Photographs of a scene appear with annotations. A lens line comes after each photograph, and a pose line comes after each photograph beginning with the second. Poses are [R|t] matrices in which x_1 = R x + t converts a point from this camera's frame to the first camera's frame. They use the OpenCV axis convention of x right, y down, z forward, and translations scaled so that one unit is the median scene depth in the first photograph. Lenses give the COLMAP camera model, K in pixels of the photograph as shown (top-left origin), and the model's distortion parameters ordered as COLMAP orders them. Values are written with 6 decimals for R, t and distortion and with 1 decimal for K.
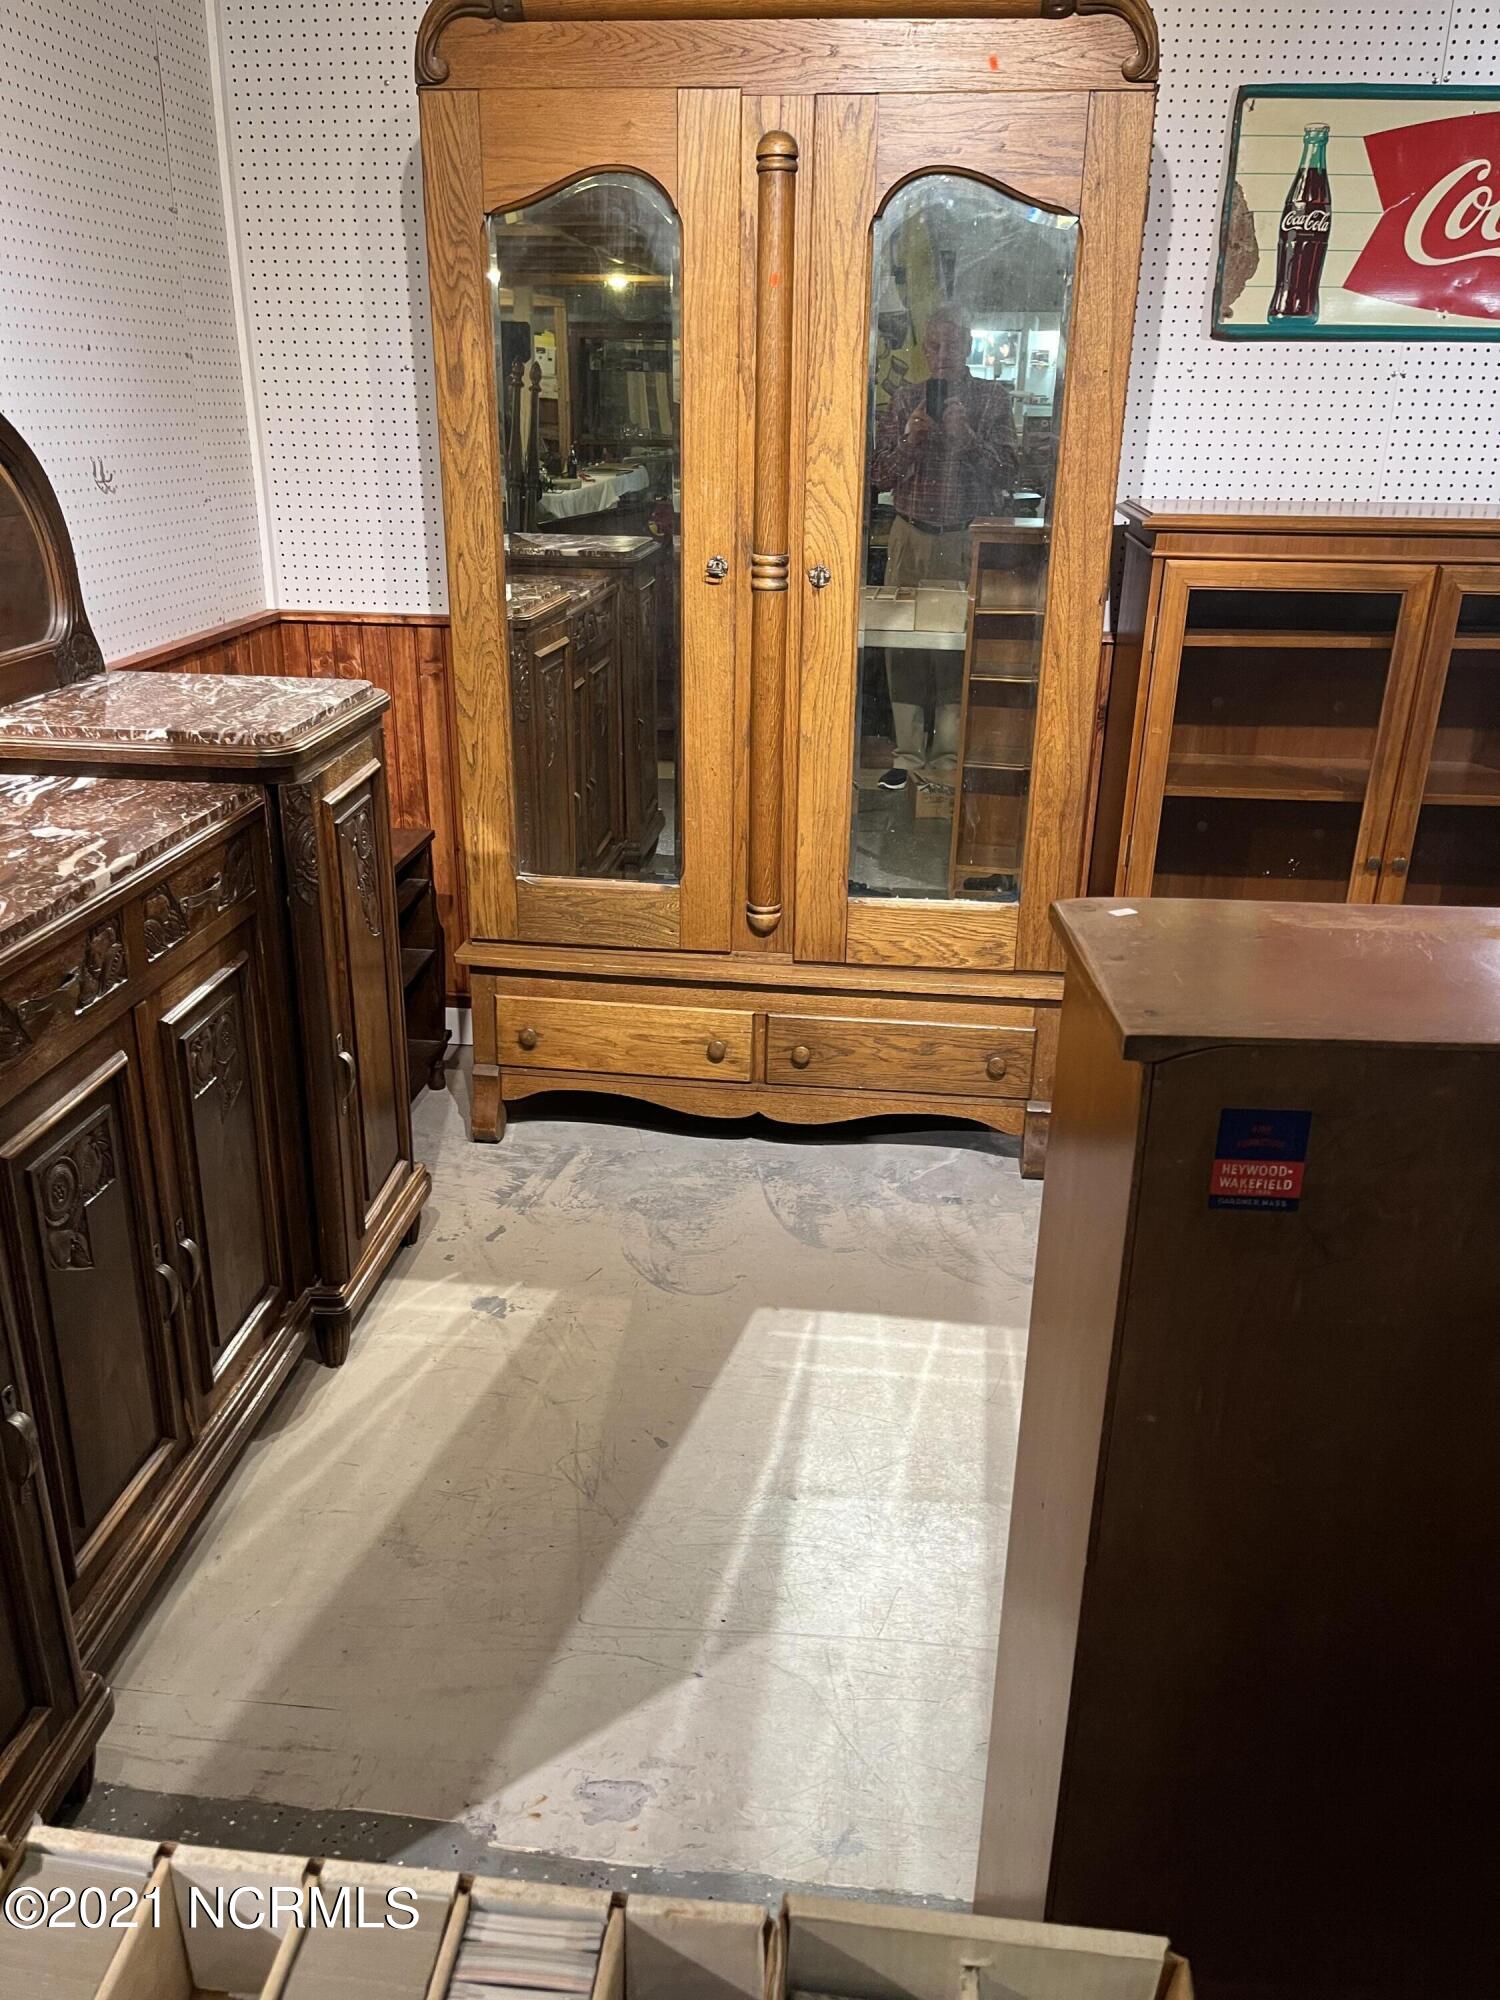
lens RADIAL K [[1530.7, 0, 742.8], [0, 1530.7, 1013.2], [0, 0, 1]] dist [0.070315, -0.084913]
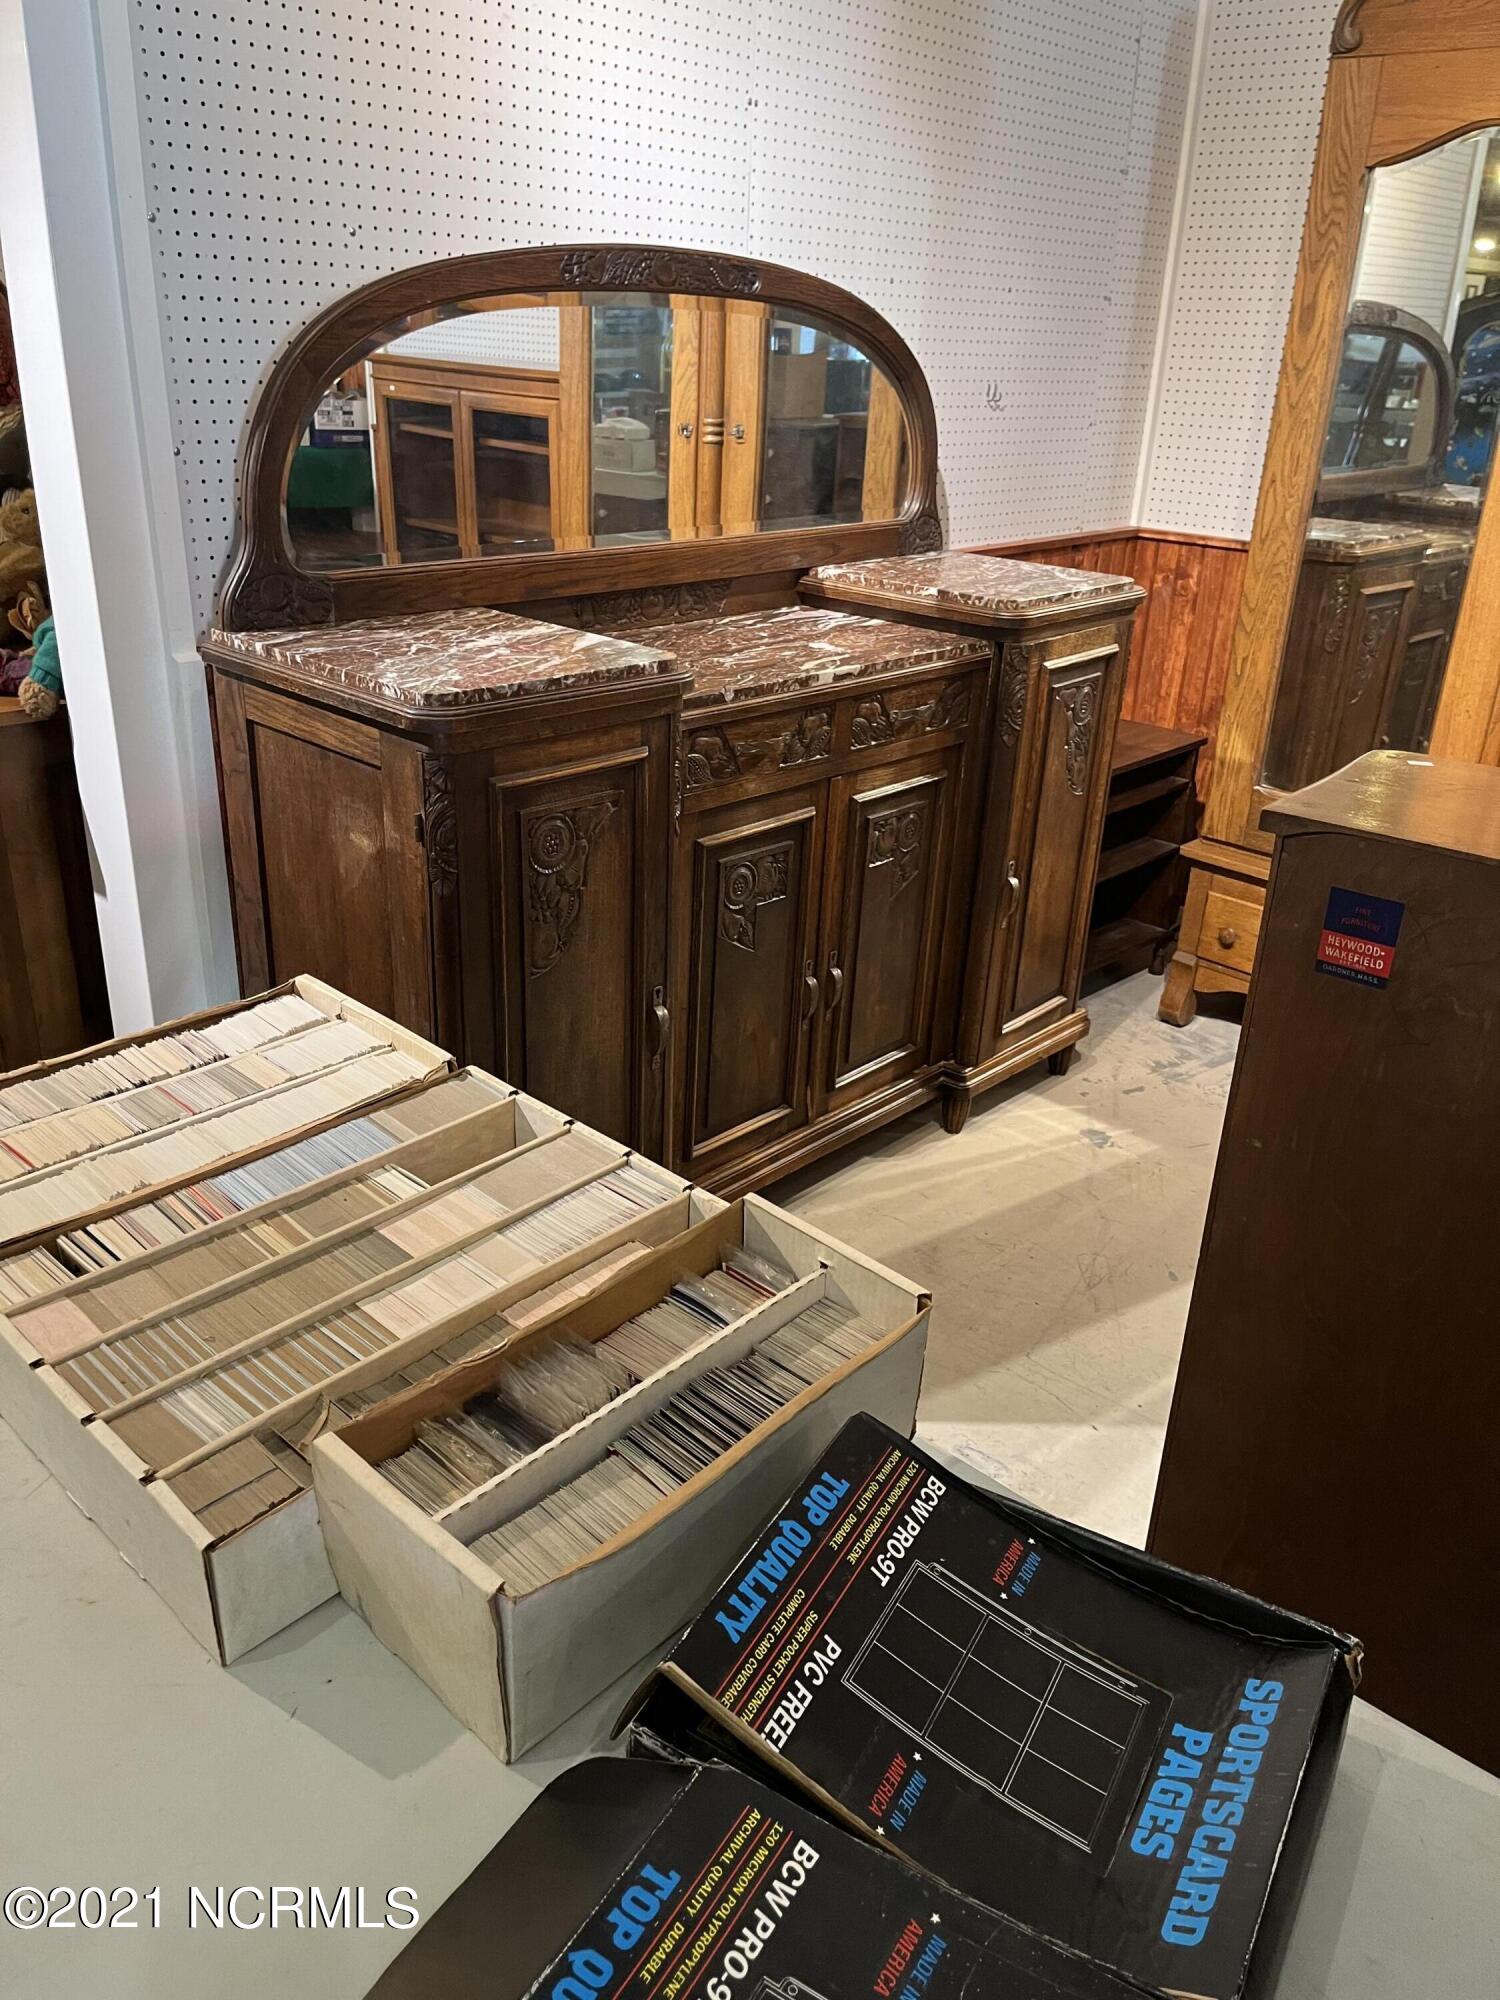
lens RADIAL K [[1530.7, 0, 742.8], [0, 1530.7, 1013.2], [0, 0, 1]] dist [0.070315, -0.084913]
pose [[0.797170, 0.264760, -0.542607, 0.267921], [-0.252786, 0.962519, 0.098272, 0.066604], [0.548288, 0.058824, 0.834218, -0.125717]]
